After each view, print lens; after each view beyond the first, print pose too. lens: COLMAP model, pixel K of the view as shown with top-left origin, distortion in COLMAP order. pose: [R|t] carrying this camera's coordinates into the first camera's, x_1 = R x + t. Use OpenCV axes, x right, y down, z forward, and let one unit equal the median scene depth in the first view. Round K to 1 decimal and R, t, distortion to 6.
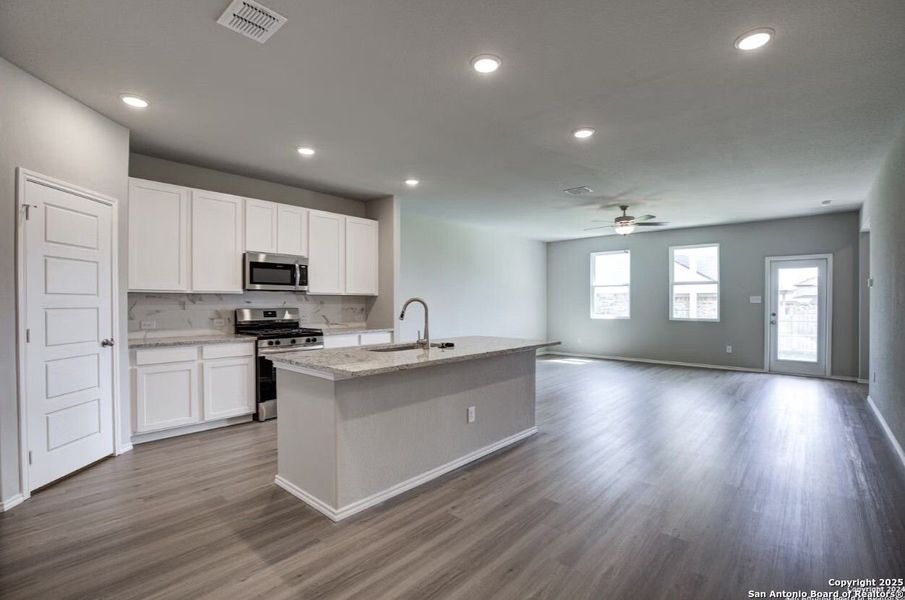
lens RADIAL K [[410.2, 0, 452.9], [0, 410.2, 304.7], [0, 0, 1]] dist [-0.027178, 0.003447]
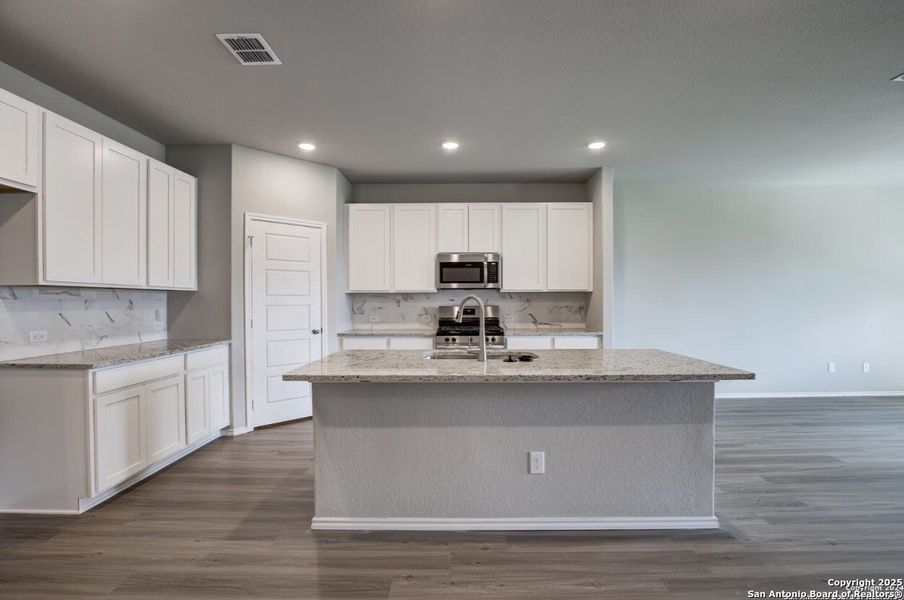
lens RADIAL K [[409.7, 0, 457.9], [0, 409.7, 304.5], [0, 0, 1]] dist [-0.027178, 0.003447]
pose [[0.662758, 0.004954, -0.748818, 0.302968], [-0.000385, 0.999980, 0.006276, -0.001631], [0.748834, -0.003871, 0.662746, 0.287716]]
